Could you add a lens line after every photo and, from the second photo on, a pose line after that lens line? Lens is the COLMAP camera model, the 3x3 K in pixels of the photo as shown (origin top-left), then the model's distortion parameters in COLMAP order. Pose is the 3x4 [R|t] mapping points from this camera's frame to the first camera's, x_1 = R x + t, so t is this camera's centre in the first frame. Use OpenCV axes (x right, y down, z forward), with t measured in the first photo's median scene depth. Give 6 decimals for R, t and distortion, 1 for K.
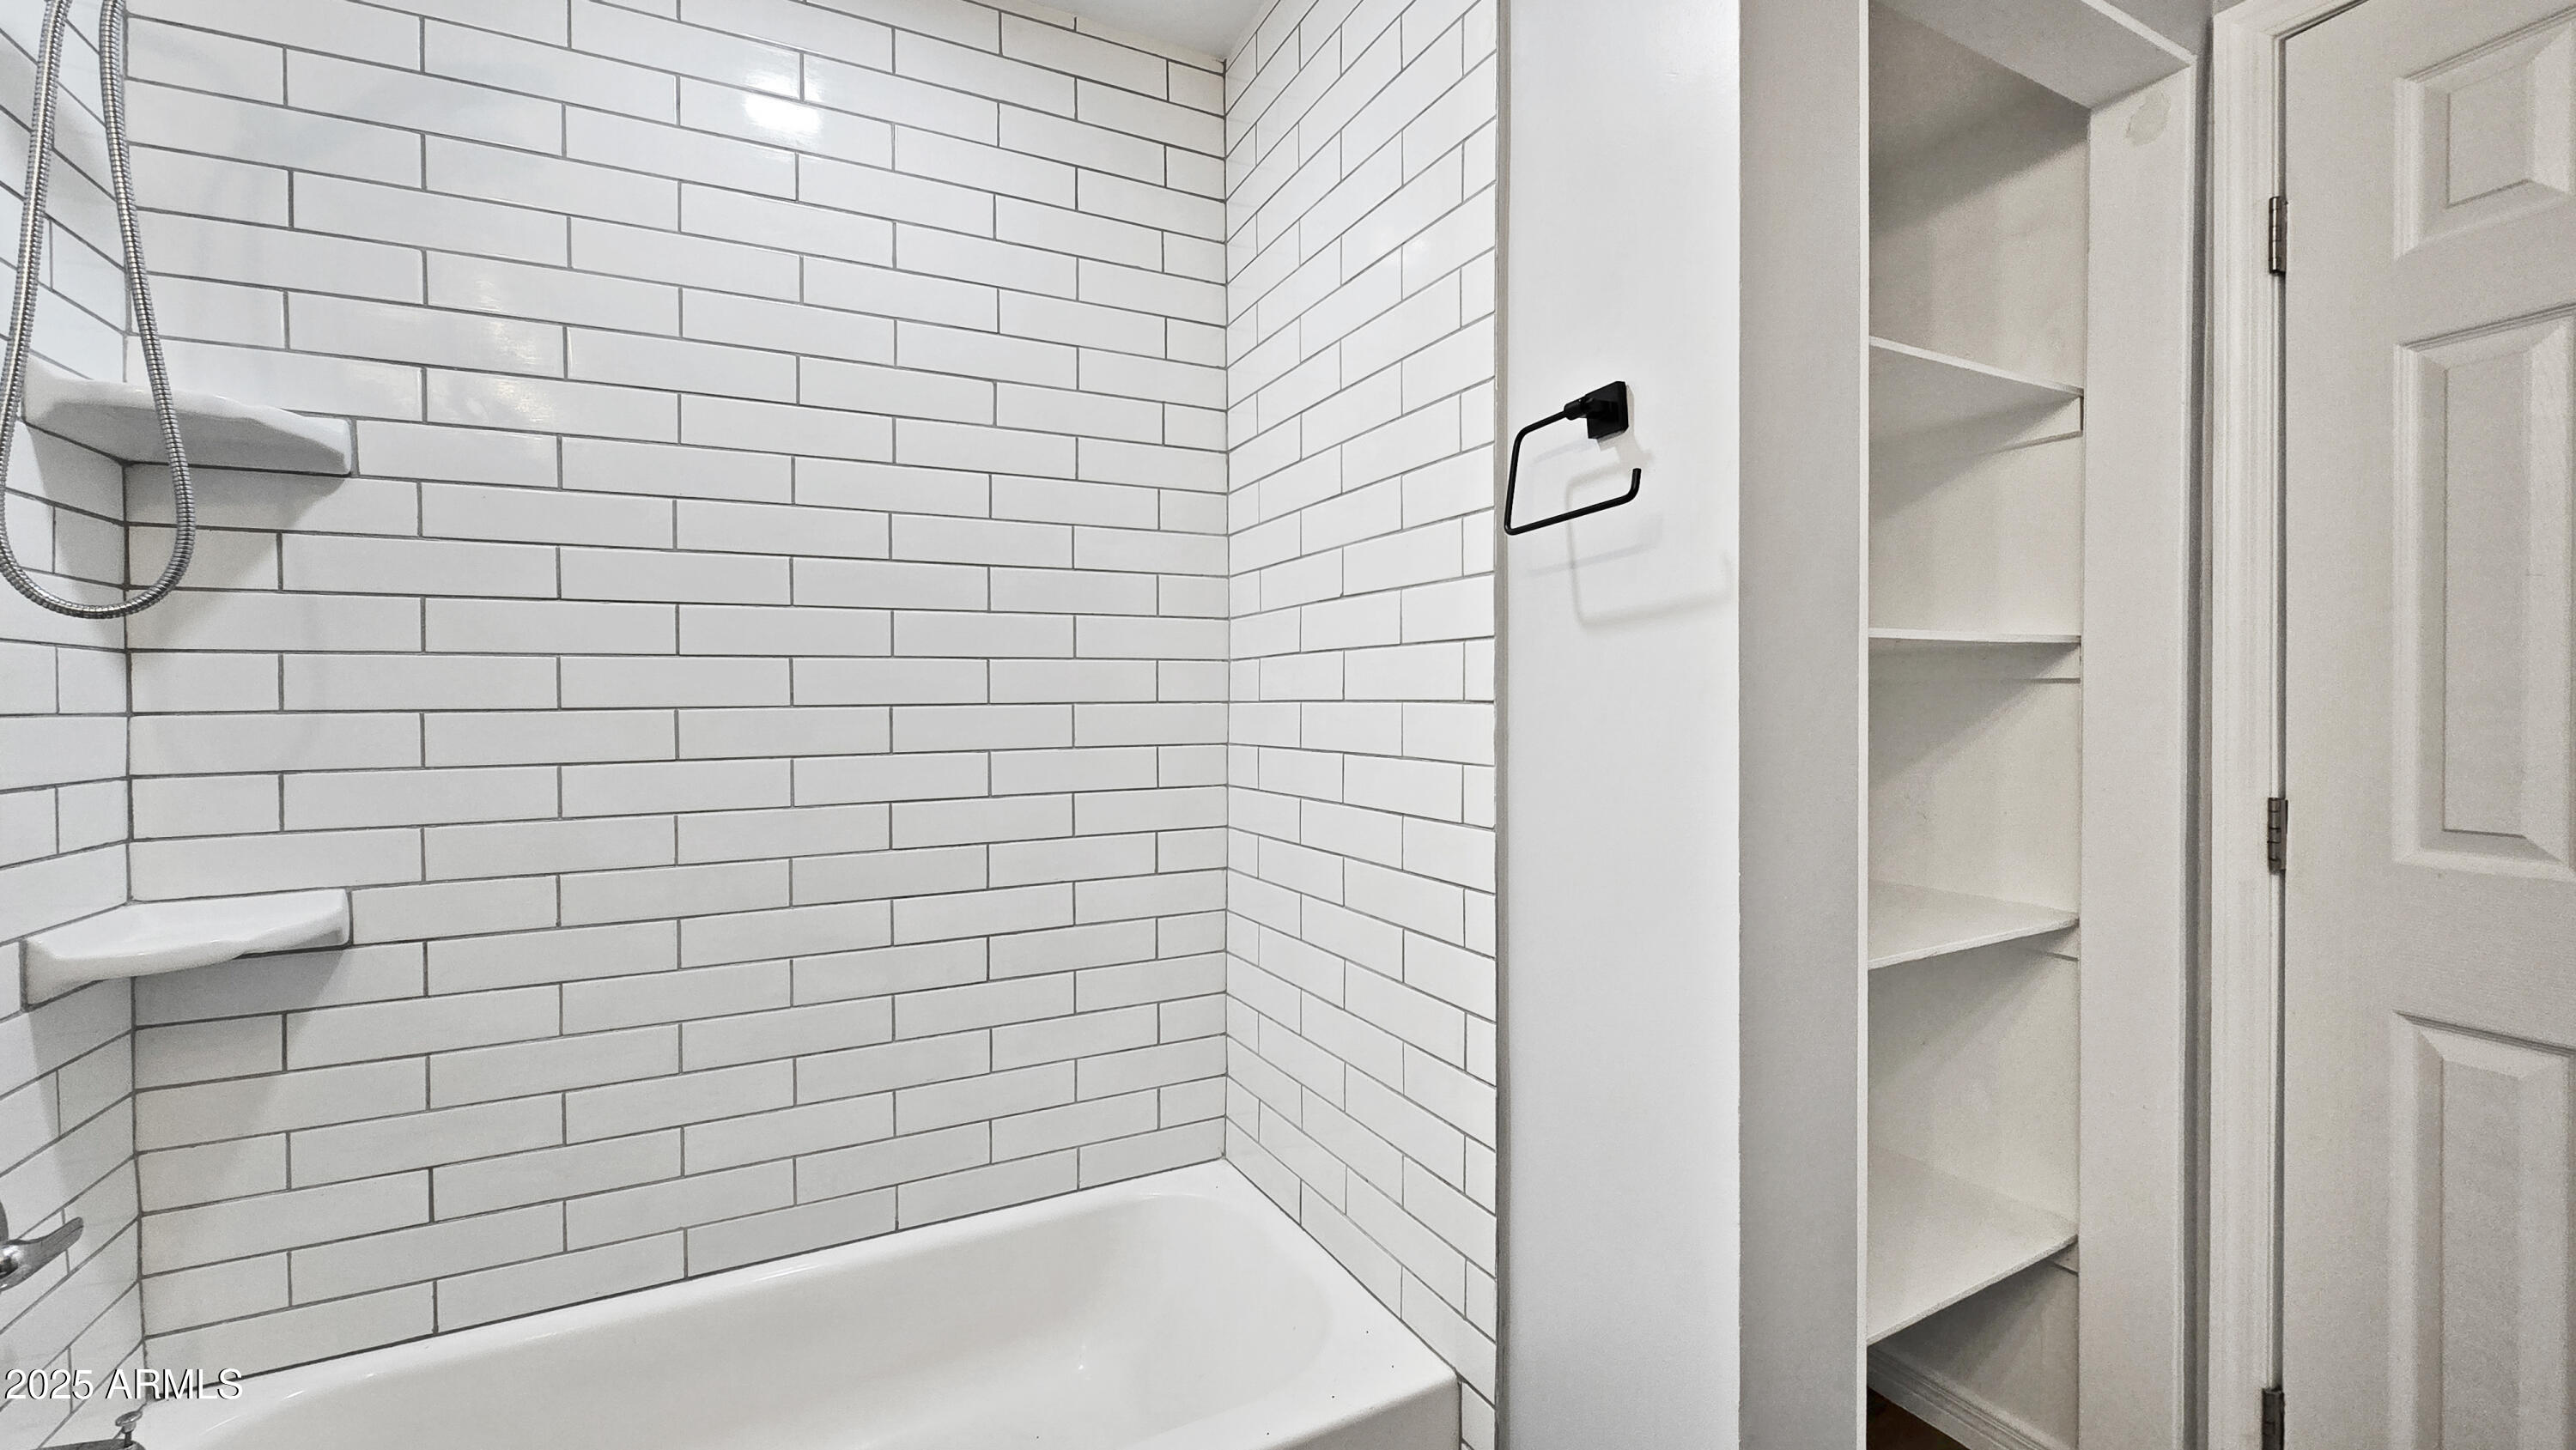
lens RADIAL K [[1063.7, 0, 1297.9], [0, 1063.7, 712.4], [0, 0, 1]] dist [-0.001933, -0.000242]
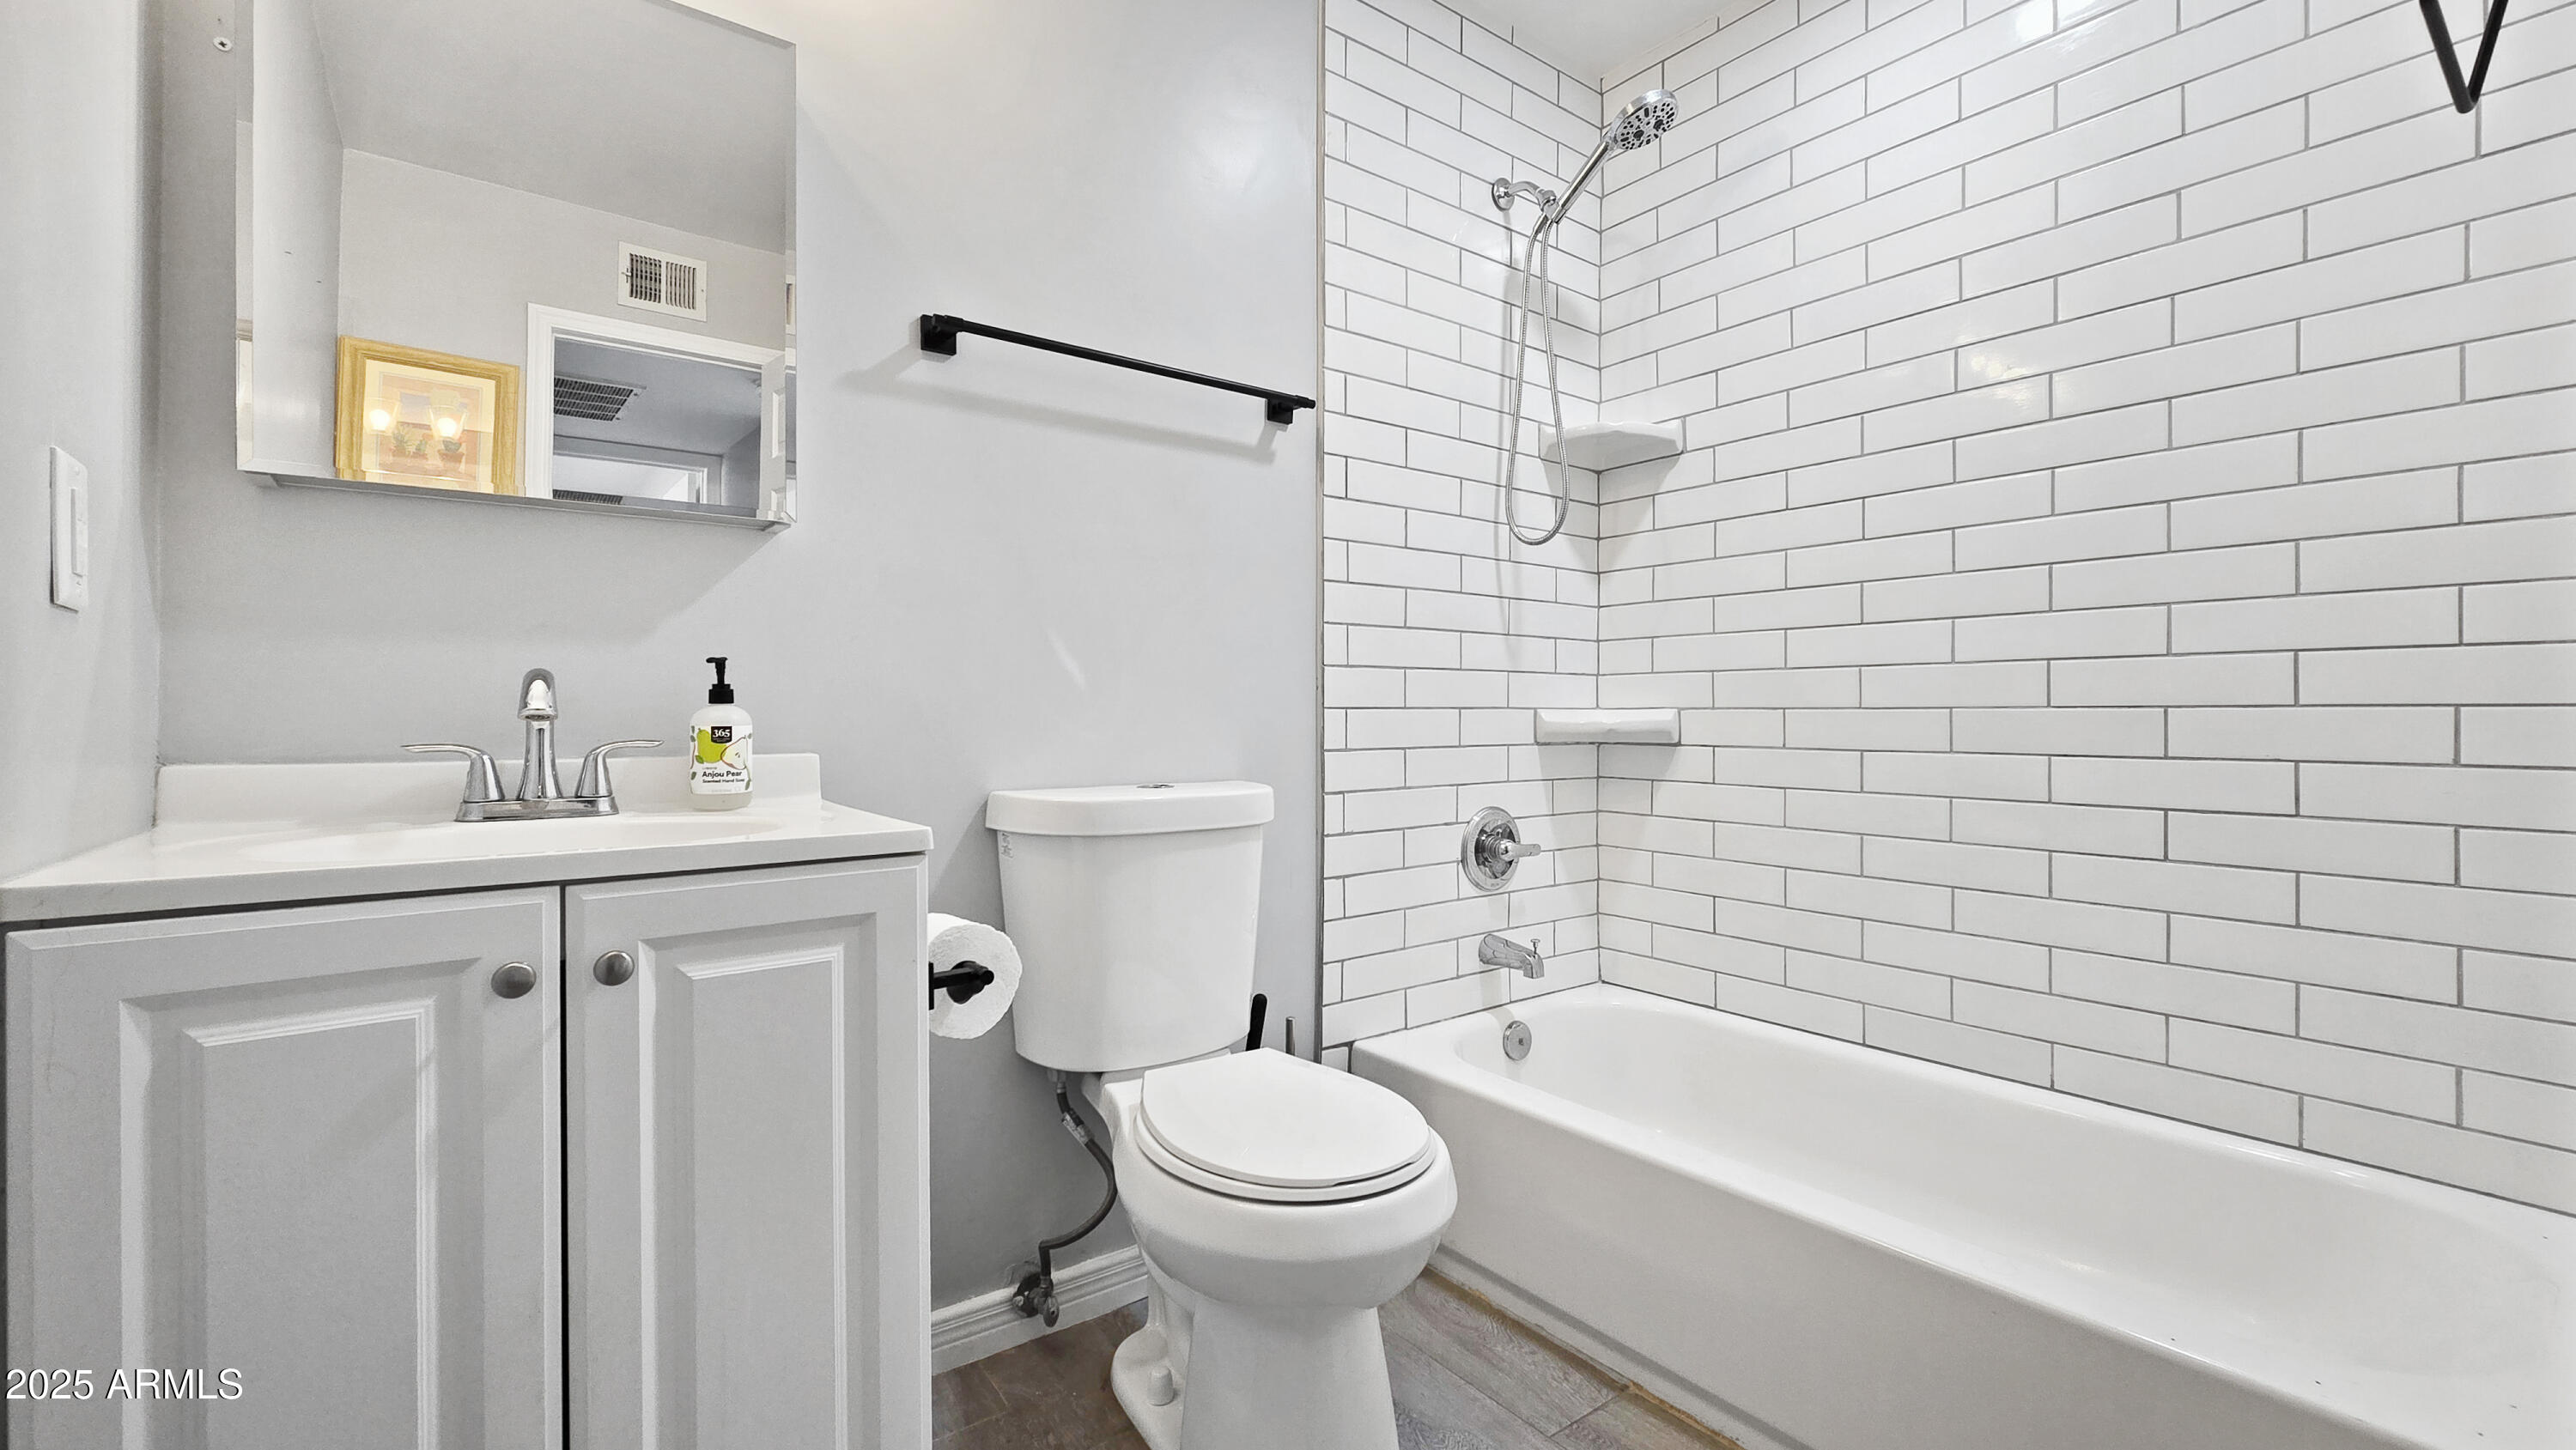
lens RADIAL K [[1063.7, 0, 1297.9], [0, 1063.7, 712.4], [0, 0, 1]] dist [-0.001933, -0.000242]
pose [[0.166492, 0.006014, -0.986024, 0.608297], [-0.017662, 0.999839, 0.003116, 0.177663], [0.985885, 0.016897, 0.166572, 0.160311]]
